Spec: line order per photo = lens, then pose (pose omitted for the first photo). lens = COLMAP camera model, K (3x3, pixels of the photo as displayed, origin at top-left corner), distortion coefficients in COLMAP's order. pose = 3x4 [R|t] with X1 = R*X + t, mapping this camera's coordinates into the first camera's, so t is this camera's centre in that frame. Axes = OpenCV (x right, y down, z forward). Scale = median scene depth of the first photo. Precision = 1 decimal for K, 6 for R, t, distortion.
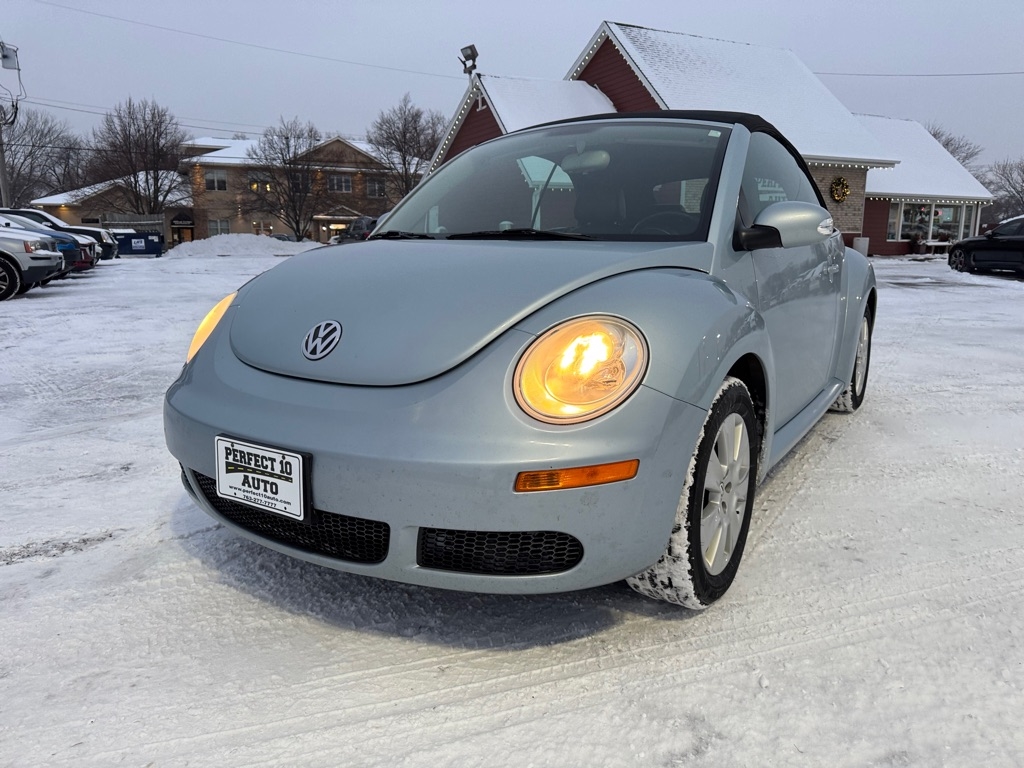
lens RADIAL K [[786.9, 0, 485.4], [0, 786.9, 365.6], [0, 0, 1]] dist [0.027903, -0.042863]
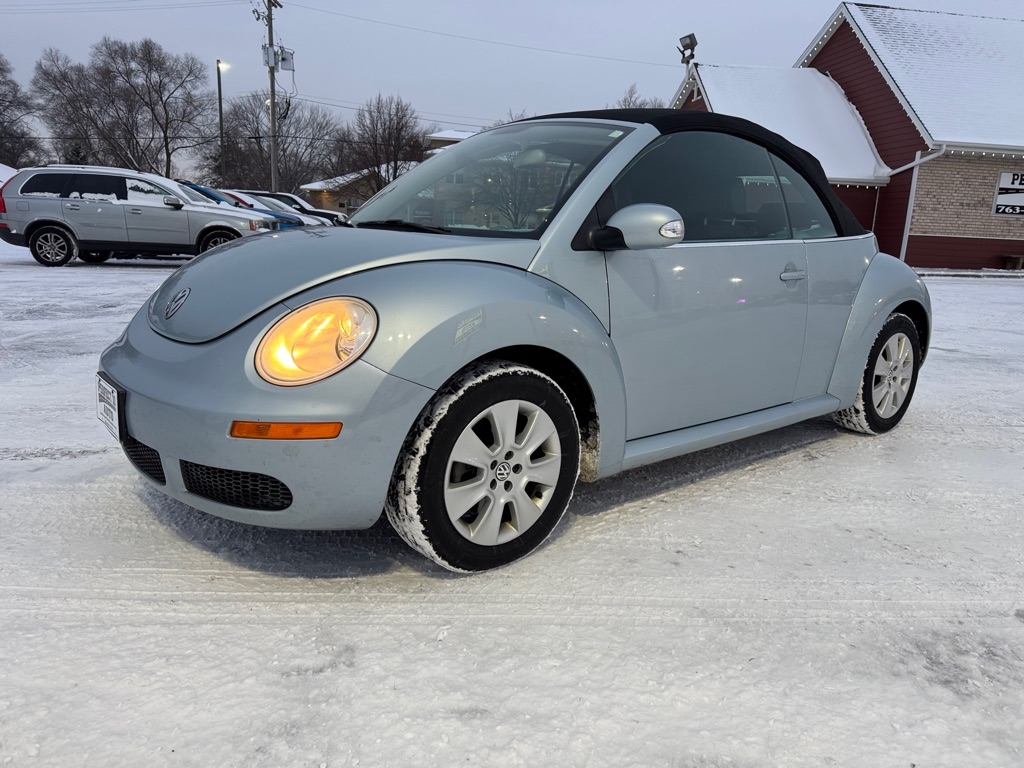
lens RADIAL K [[786.9, 0, 485.4], [0, 786.9, 365.6], [0, 0, 1]] dist [0.027903, -0.042863]
pose [[0.947430, 0.089668, -0.307142, 0.528524], [-0.086287, 0.995967, 0.024600, -0.006627], [0.308109, 0.003196, 0.951346, -0.023687]]
